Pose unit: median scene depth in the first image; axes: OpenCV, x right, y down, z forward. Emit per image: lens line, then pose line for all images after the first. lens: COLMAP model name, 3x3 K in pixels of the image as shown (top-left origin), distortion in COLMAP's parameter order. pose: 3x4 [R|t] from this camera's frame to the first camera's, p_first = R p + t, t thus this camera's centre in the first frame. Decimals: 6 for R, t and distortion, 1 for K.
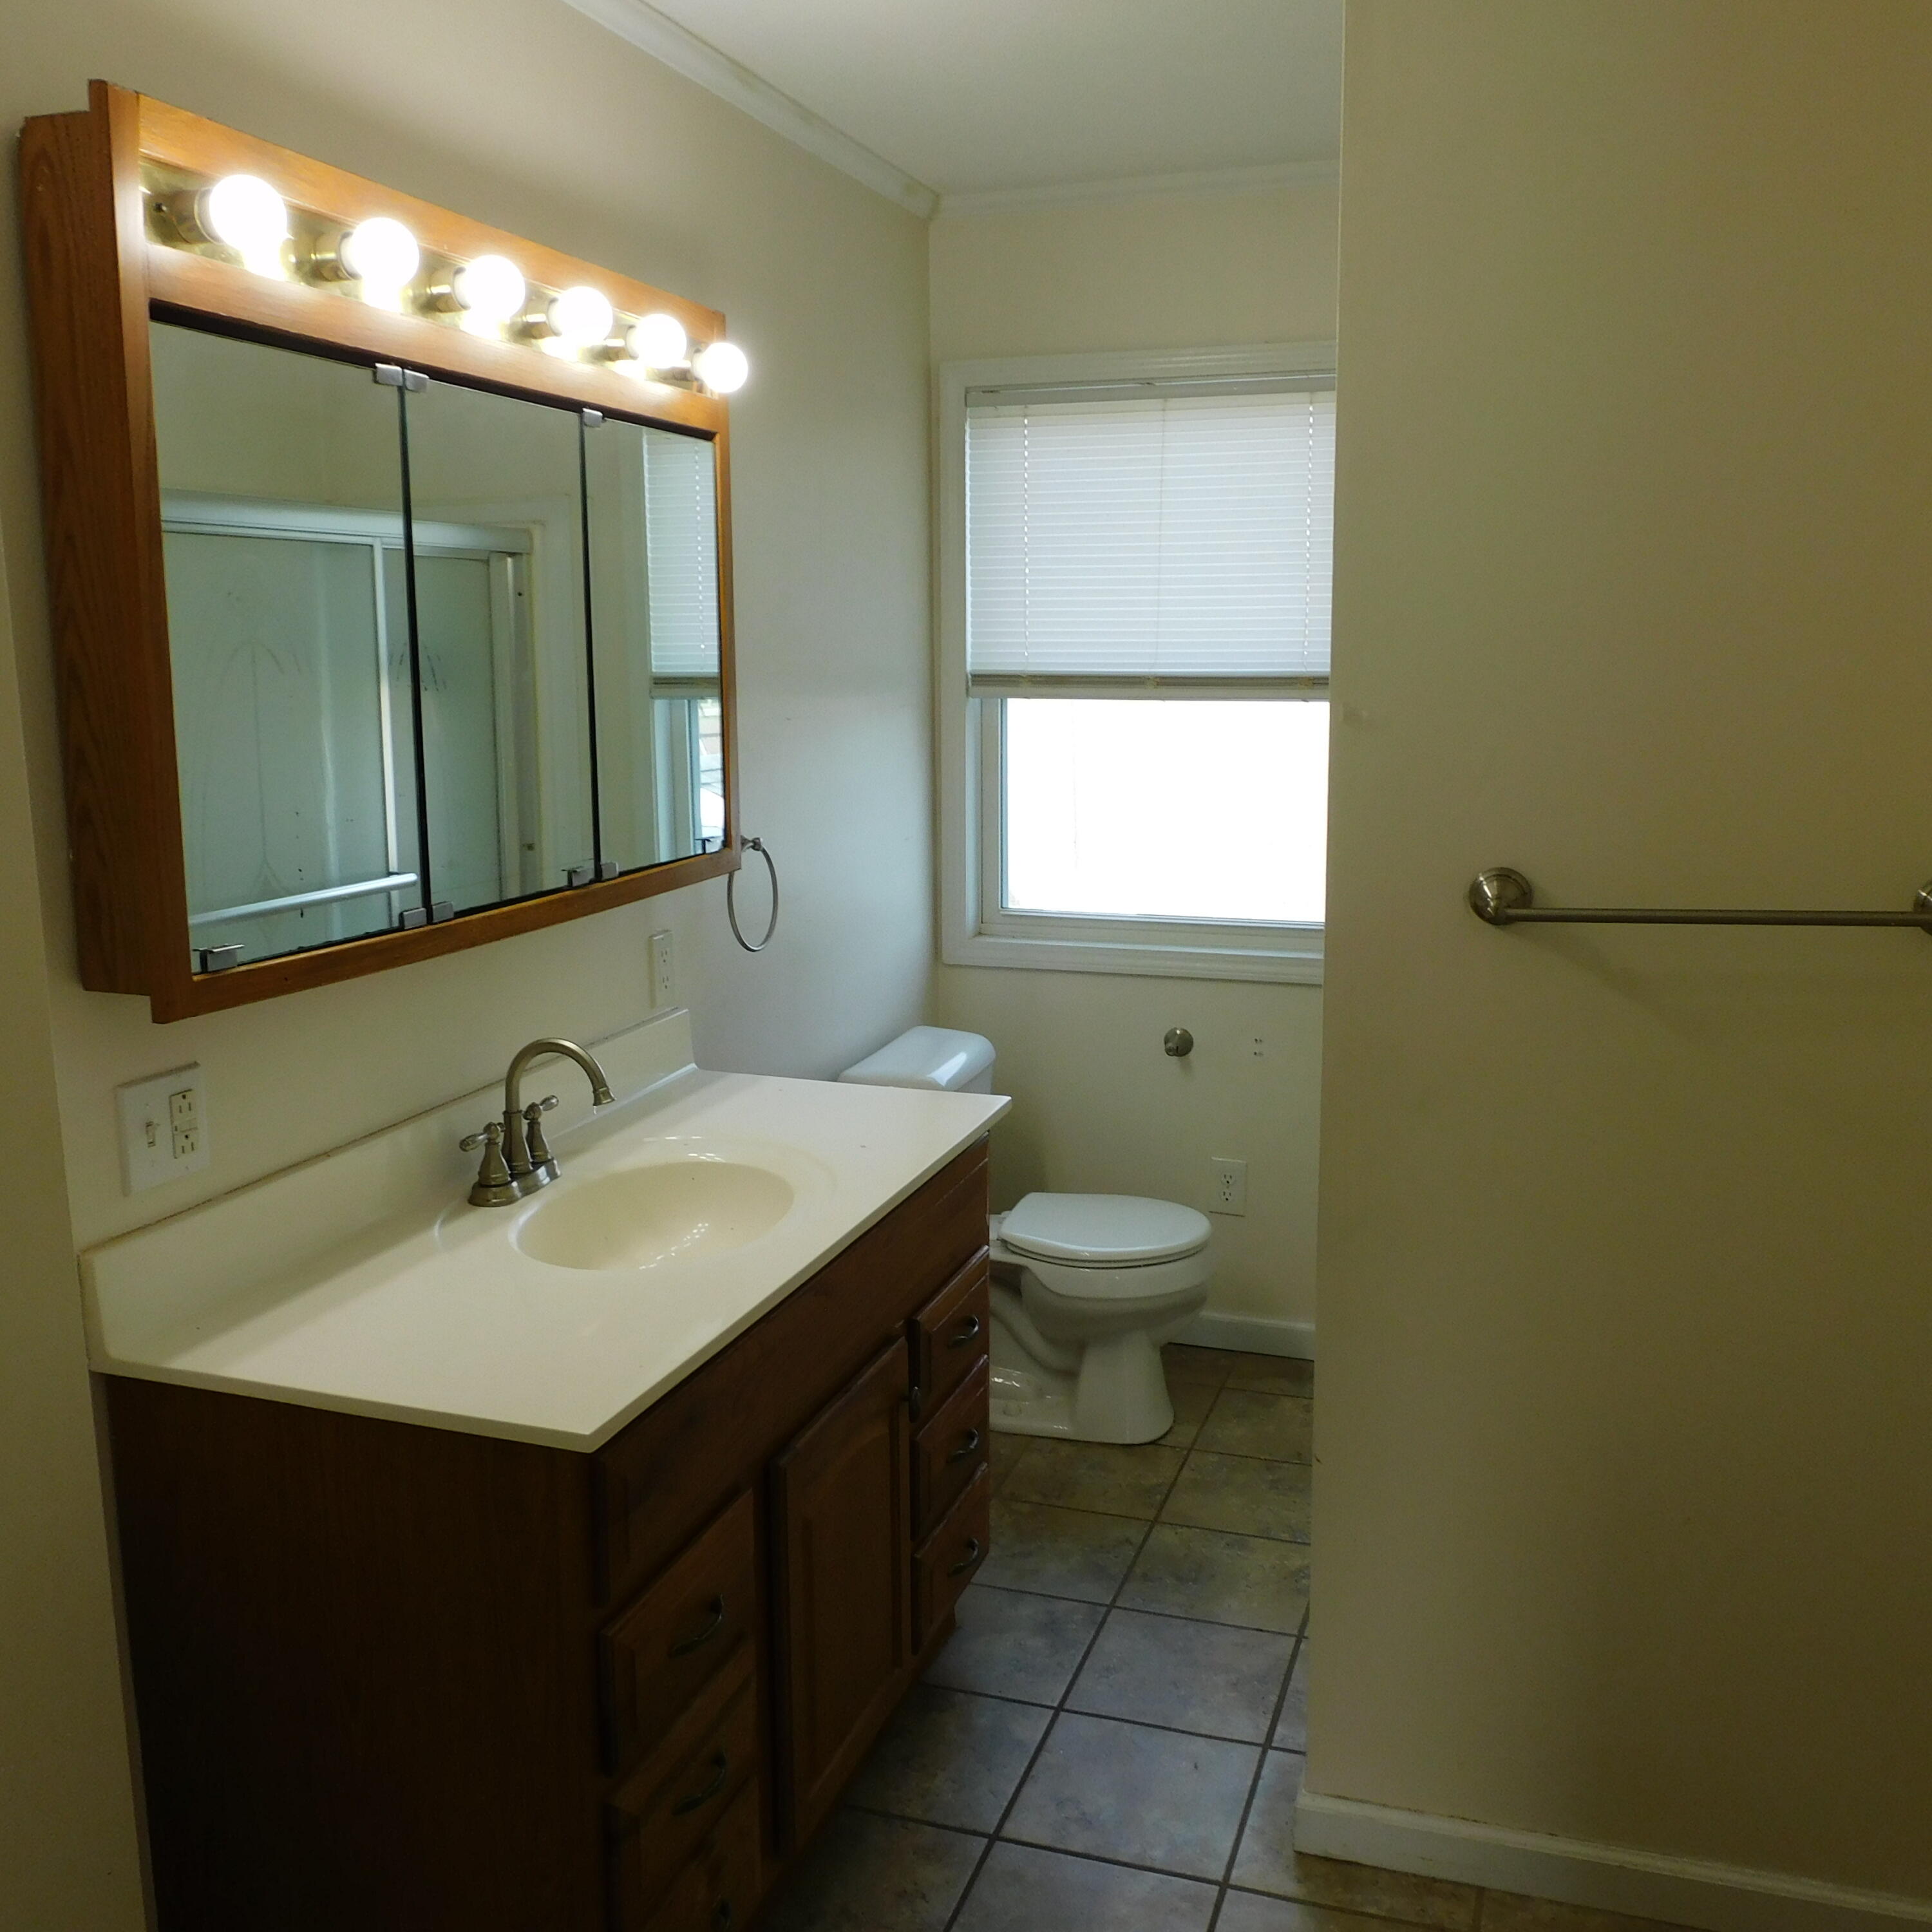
lens RADIAL K [[1846.3, 0, 992.6], [0, 1846.3, 966.1], [0, 0, 1]] dist [0.006633, -0.018511]
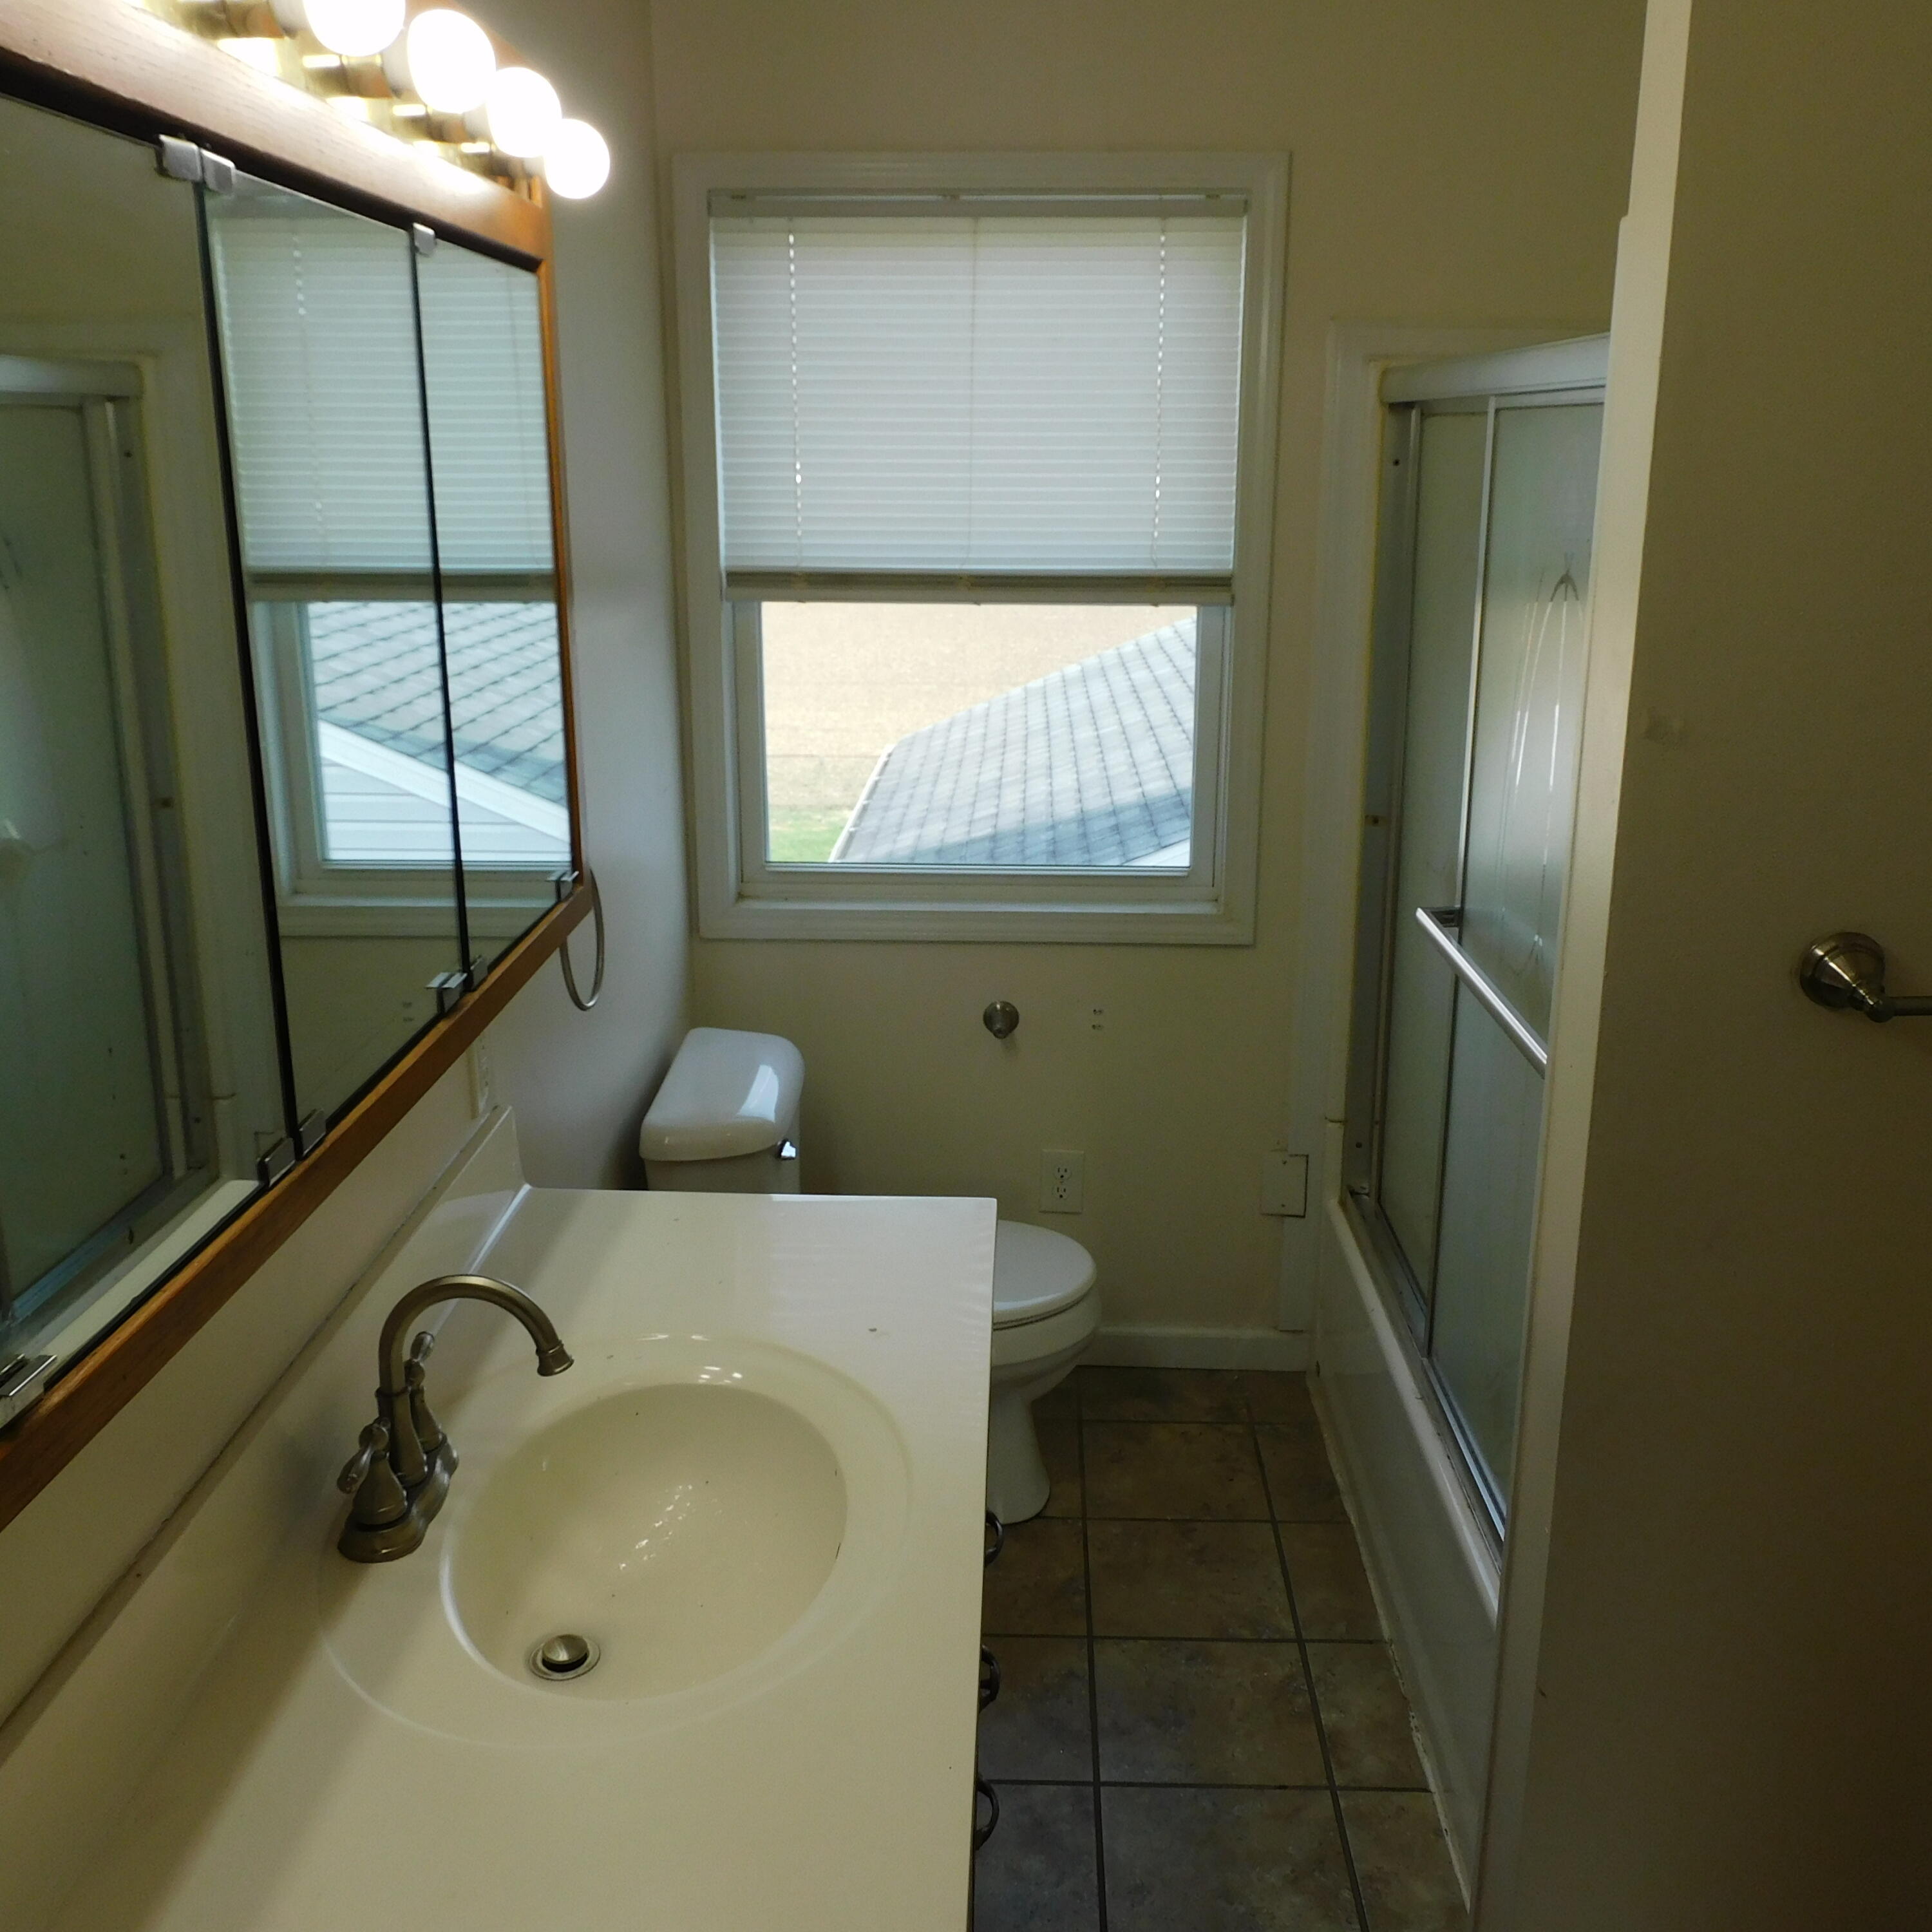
lens RADIAL K [[1846.3, 0, 992.6], [0, 1846.3, 966.1], [0, 0, 1]] dist [0.006633, -0.018511]
pose [[0.957310, -0.072224, 0.279896, -0.152092], [0.044229, 0.993480, 0.105081, -0.079019], [-0.285660, -0.088215, 0.954262, 0.238429]]
